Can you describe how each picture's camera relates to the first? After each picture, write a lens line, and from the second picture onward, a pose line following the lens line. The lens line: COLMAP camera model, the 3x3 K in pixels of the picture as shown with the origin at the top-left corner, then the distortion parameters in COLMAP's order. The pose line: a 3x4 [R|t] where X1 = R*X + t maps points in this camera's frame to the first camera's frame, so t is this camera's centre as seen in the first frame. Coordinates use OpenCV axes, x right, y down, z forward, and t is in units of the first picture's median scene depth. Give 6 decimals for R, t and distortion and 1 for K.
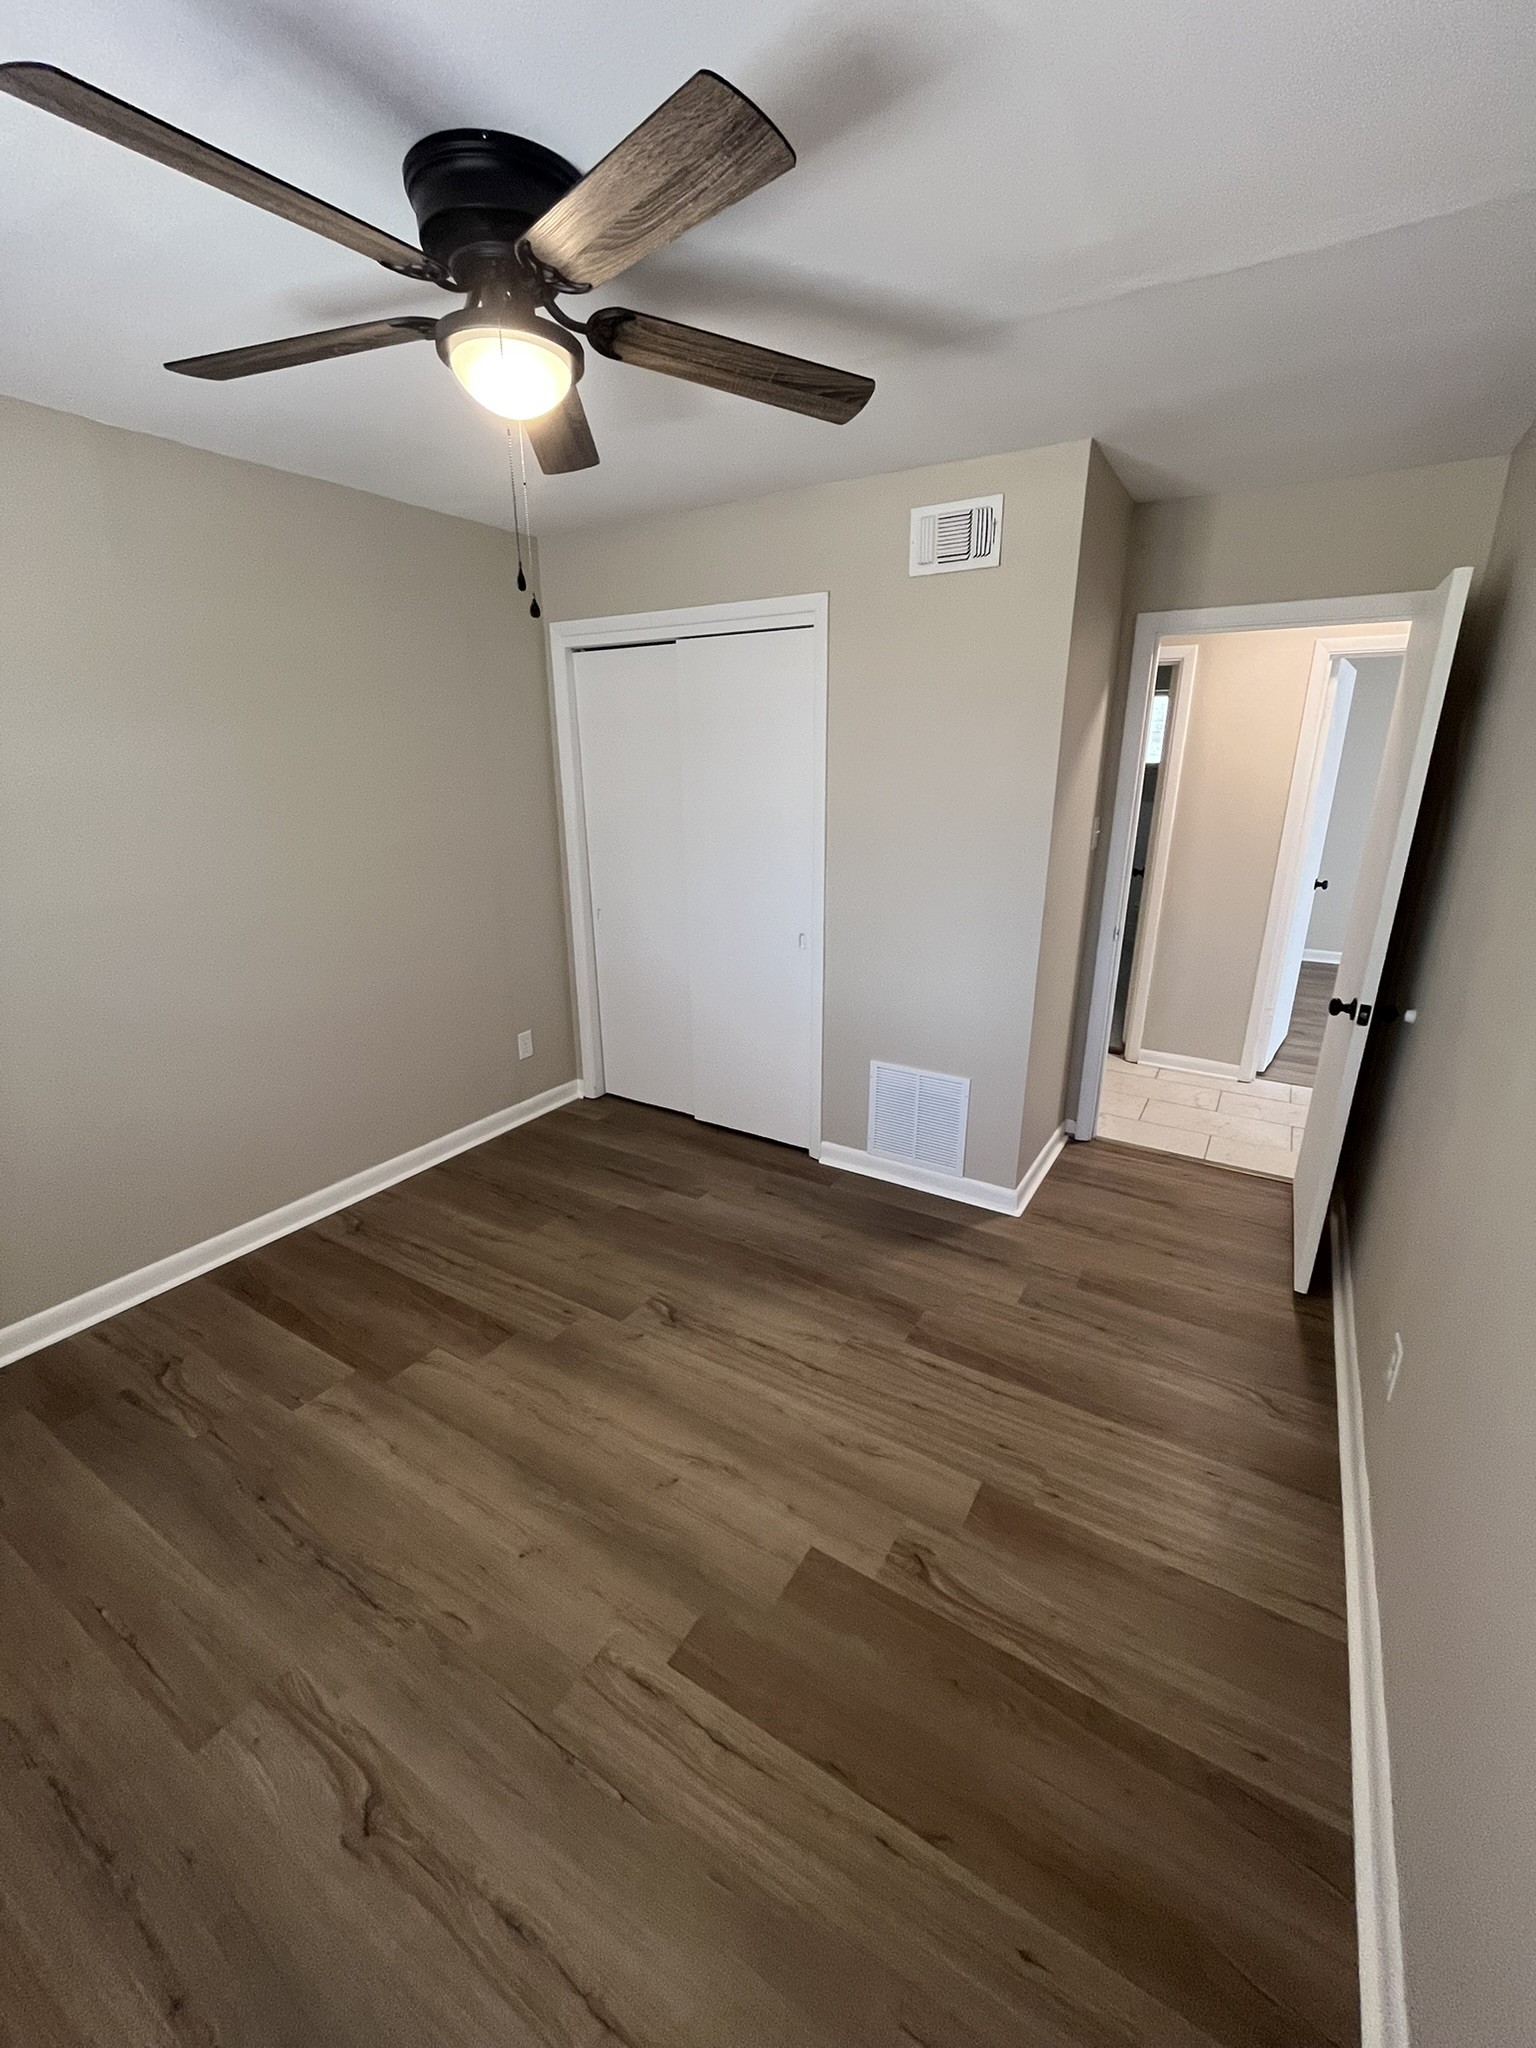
lens RADIAL K [[838.8, 0, 772.3], [0, 838.8, 1024.8], [0, 0, 1]] dist [-0.002891, 0.000532]
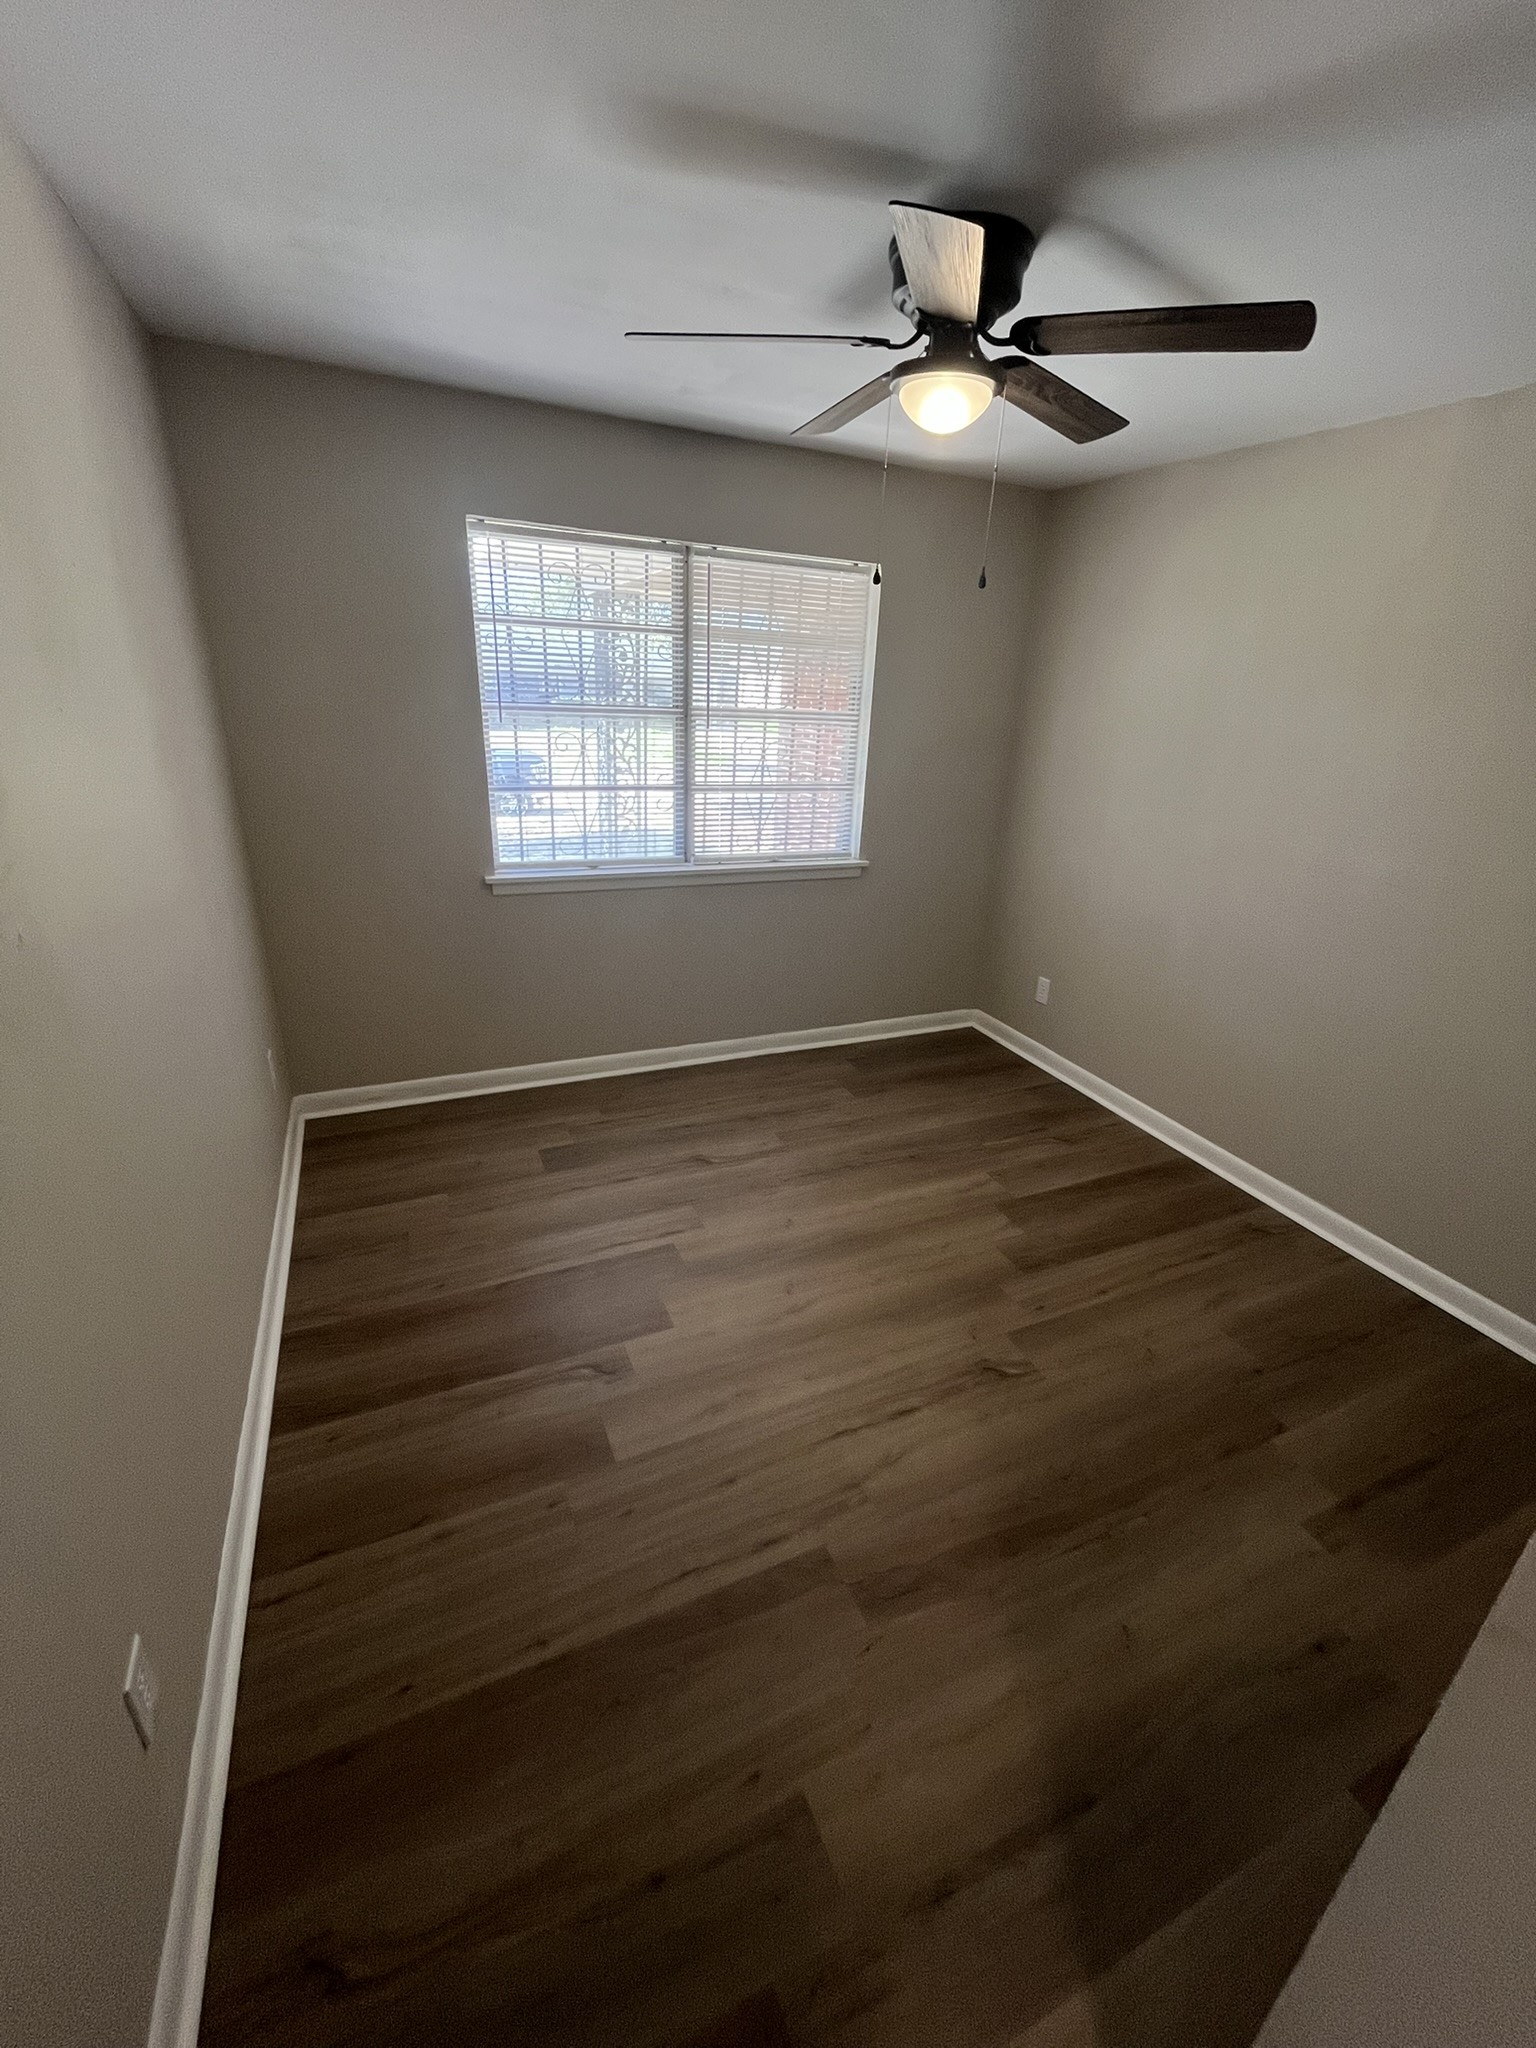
lens RADIAL K [[838.8, 0, 772.3], [0, 838.8, 1024.8], [0, 0, 1]] dist [-0.002891, 0.000532]
pose [[-0.567339, 0.279321, -0.774665, 0.631904], [-0.293403, 0.810417, 0.507089, -0.342697], [0.769442, 0.514980, -0.377828, 1.038934]]
